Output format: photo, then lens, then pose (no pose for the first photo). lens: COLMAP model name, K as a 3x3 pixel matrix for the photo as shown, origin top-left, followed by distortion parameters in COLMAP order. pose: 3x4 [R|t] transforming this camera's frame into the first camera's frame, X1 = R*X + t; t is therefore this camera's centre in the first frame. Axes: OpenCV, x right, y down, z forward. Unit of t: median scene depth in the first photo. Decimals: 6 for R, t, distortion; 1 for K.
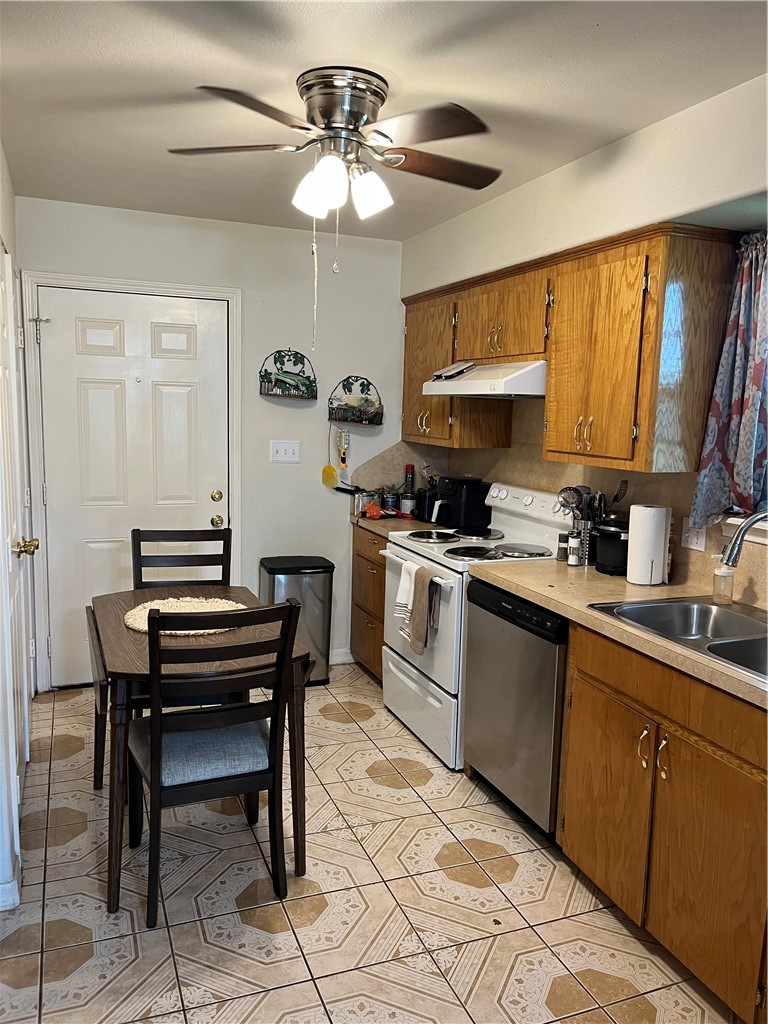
lens RADIAL K [[768.6, 0, 390.8], [0, 768.6, 511.6], [0, 0, 1]] dist [0.051056, -0.079582]
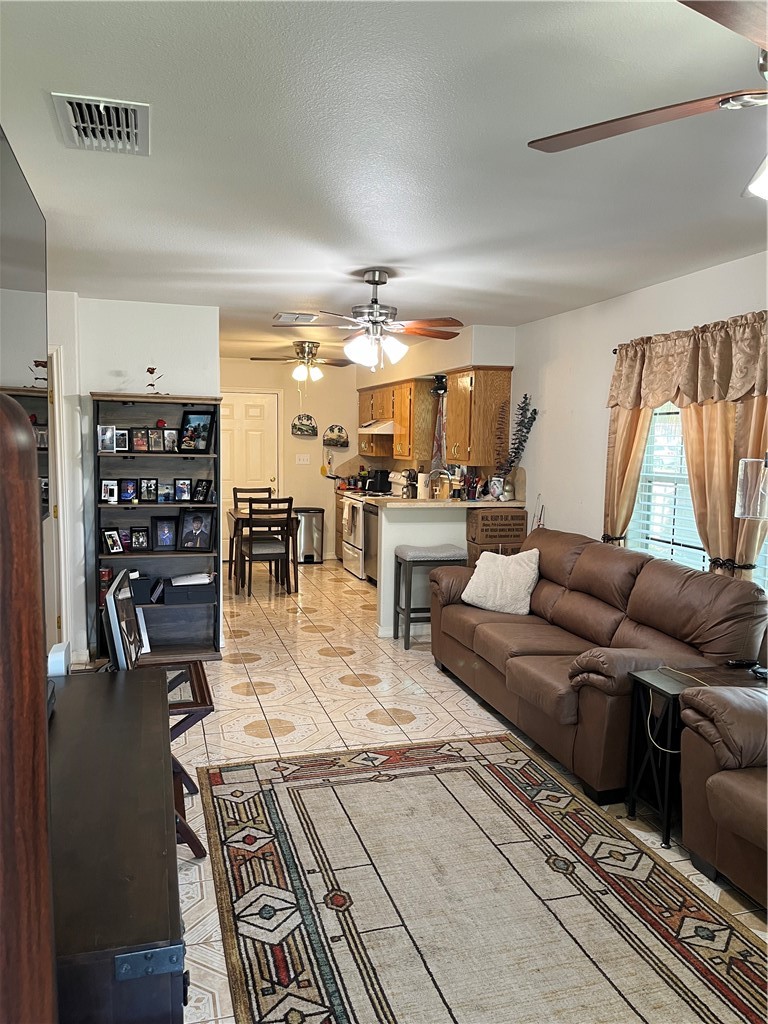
lens RADIAL K [[768.6, 0, 390.8], [0, 768.6, 511.6], [0, 0, 1]] dist [0.051056, -0.079582]
pose [[0.996052, -0.006541, -0.088534, 0.317331], [0.002854, 0.999126, -0.041709, 0.169141], [0.088730, 0.041292, 0.995199, -1.207651]]
